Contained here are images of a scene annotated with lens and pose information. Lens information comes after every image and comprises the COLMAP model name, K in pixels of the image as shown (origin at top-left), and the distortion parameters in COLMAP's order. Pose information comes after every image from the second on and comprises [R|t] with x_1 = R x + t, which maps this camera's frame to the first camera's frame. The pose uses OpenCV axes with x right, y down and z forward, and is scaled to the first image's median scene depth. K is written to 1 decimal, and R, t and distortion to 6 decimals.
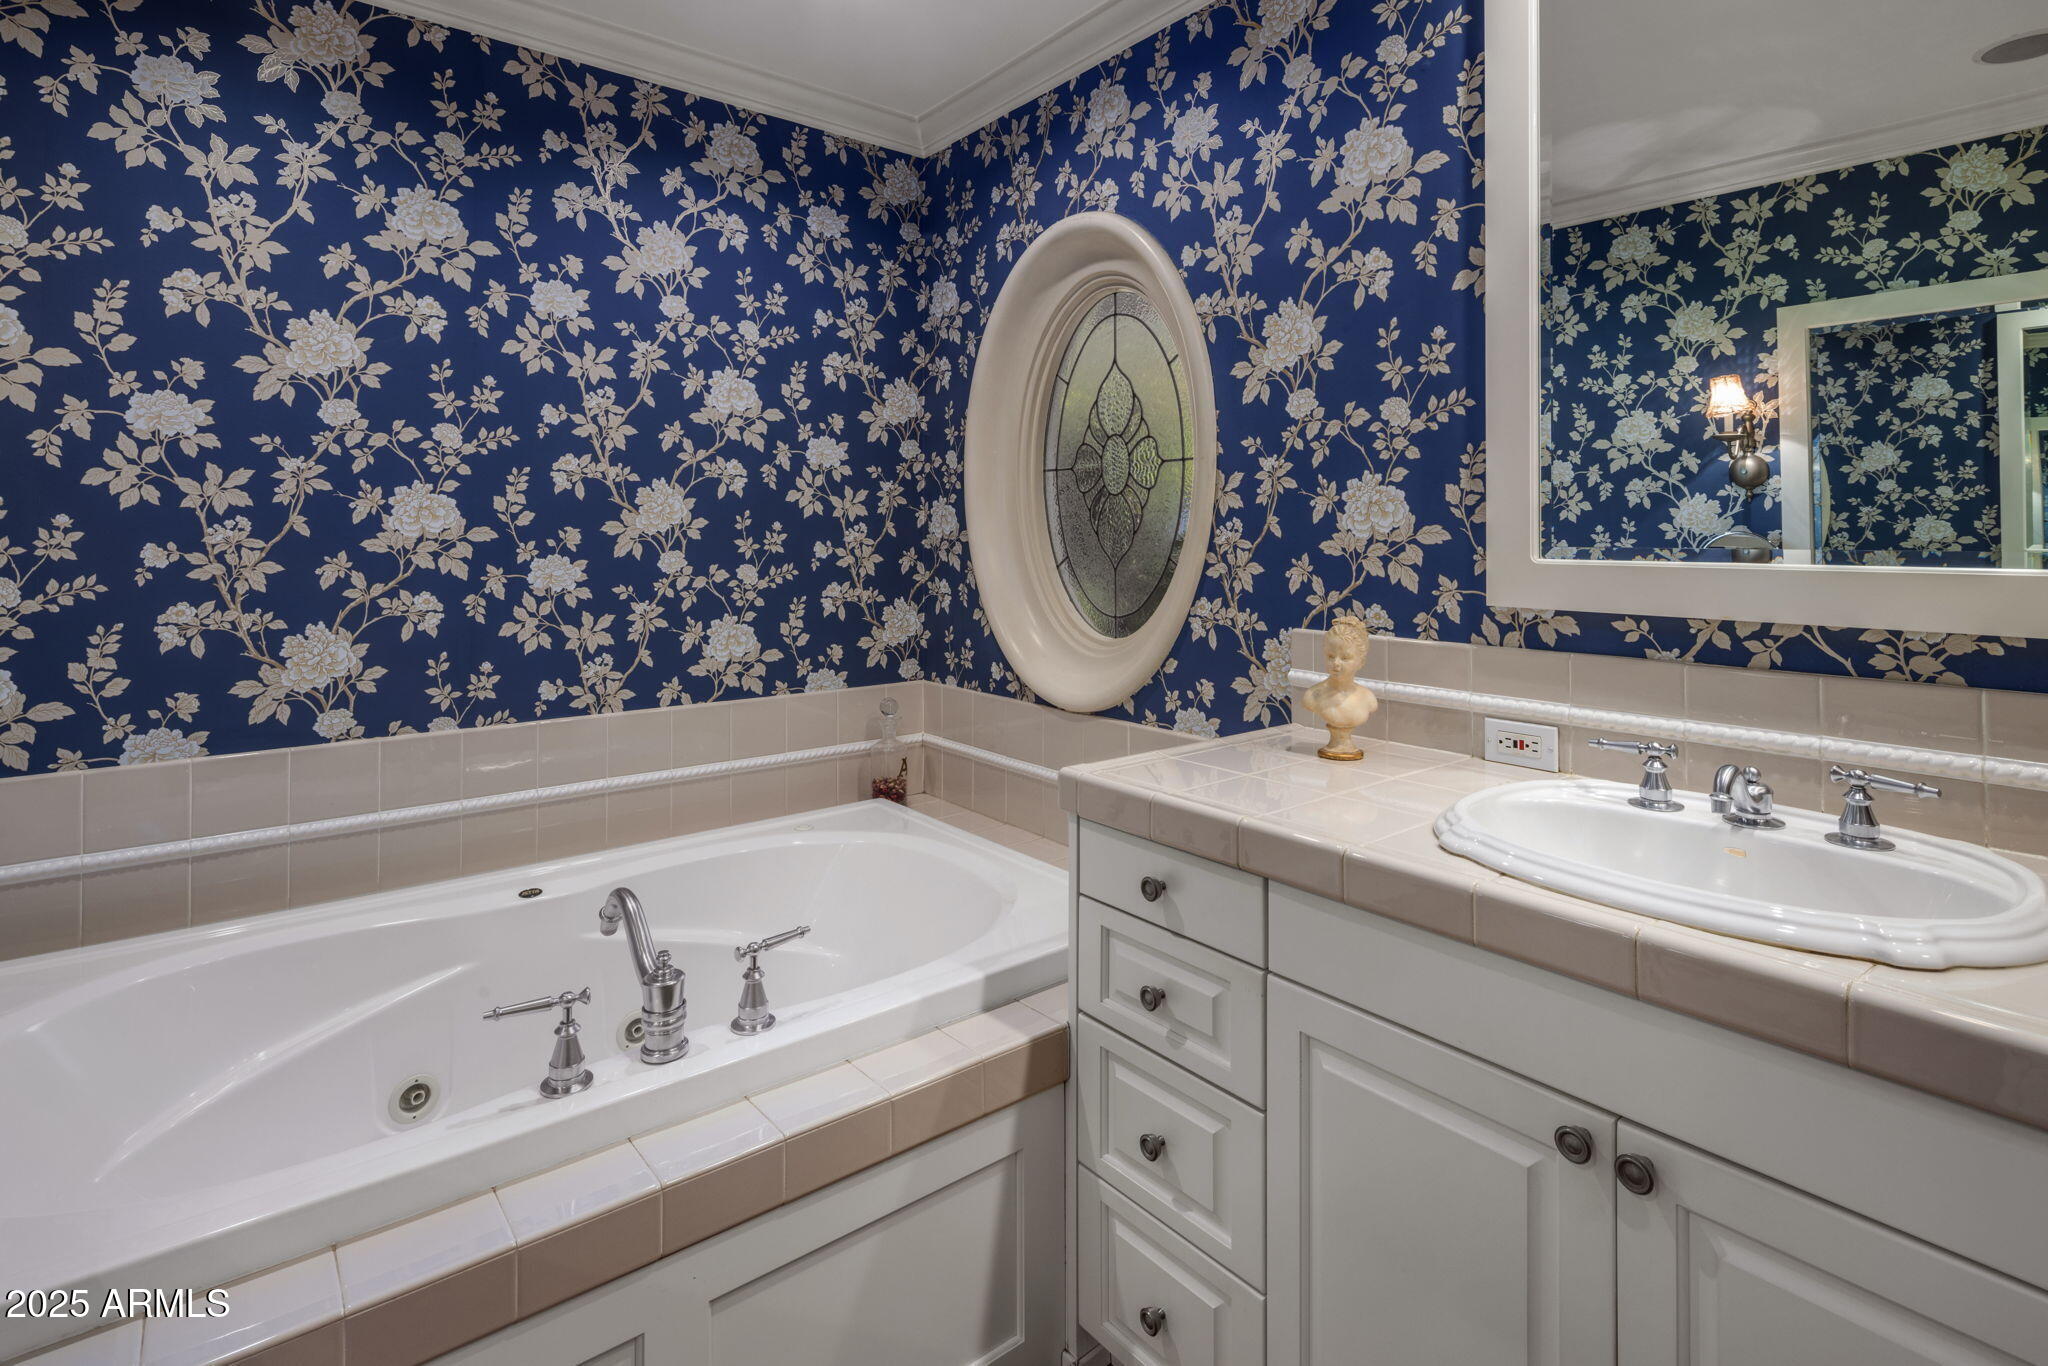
lens RADIAL K [[1005.8, 0, 1026.9], [0, 1005.8, 515.1], [0, 0, 1]] dist [0.001831, -0.001070]
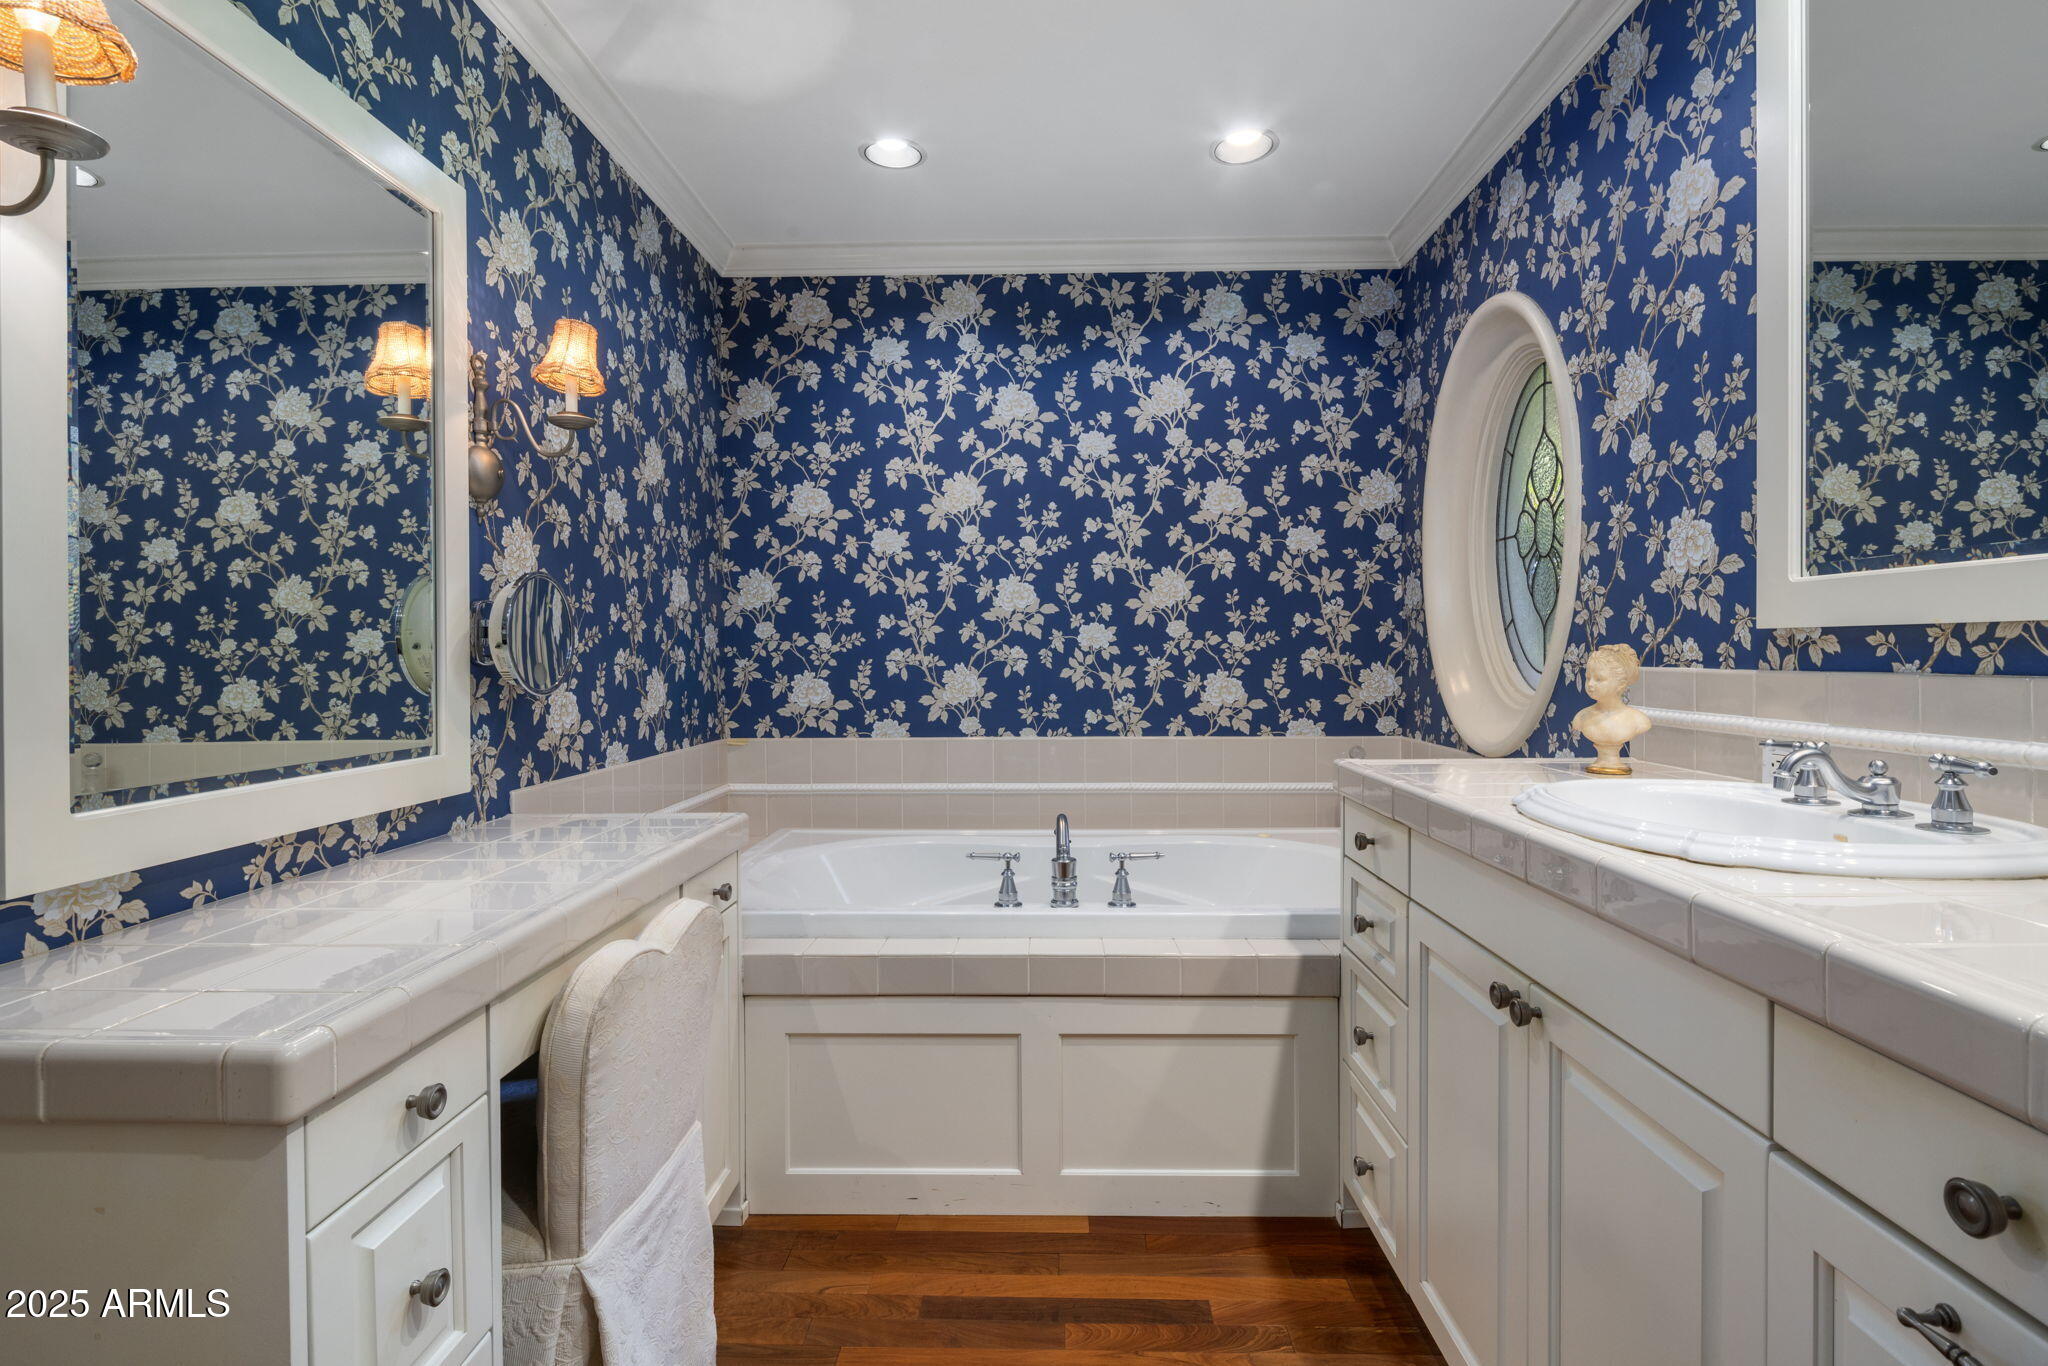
lens RADIAL K [[1020.7, 0, 1031.5], [0, 1020.7, 654.8], [0, 0, 1]] dist [-0.000095, -0.001919]
pose [[0.764952, -0.004914, -0.644068, 0.412560], [0.017497, 0.999760, 0.013153, 0.066483], [0.643849, -0.021330, 0.764855, -0.178650]]
